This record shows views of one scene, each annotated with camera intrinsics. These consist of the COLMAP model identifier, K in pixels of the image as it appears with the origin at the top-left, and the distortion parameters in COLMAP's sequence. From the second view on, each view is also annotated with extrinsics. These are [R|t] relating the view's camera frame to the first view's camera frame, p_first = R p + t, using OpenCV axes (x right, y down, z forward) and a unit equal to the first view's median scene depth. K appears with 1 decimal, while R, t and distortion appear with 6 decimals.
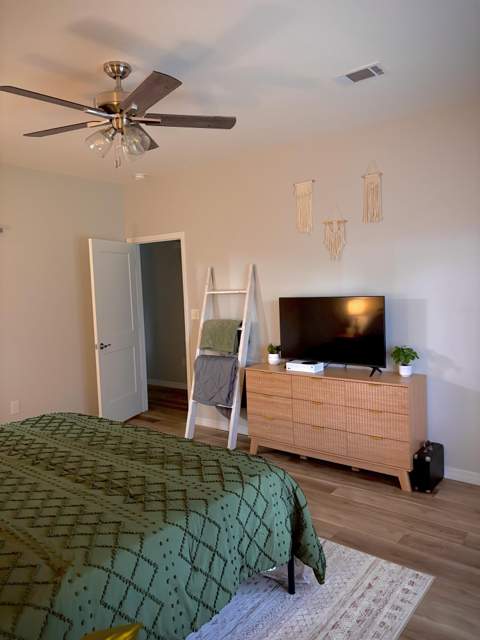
lens RADIAL K [[482.2, 0, 240.3], [0, 482.2, 320.9], [0, 0, 1]] dist [0.063051, -0.060756]
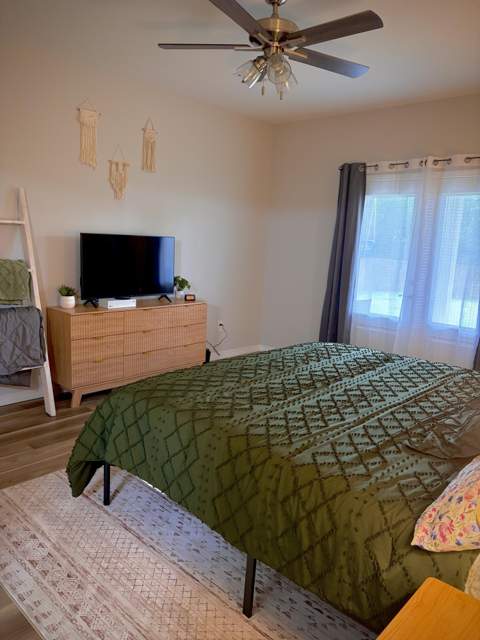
lens RADIAL K [[482.2, 0, 240.5], [0, 482.2, 319.1], [0, 0, 1]] dist [0.063051, -0.060756]
pose [[0.064752, -0.127362, 0.989740, -0.869656], [0.037821, 0.991423, 0.125104, 0.010202], [-0.997184, 0.029332, 0.069013, 0.667576]]
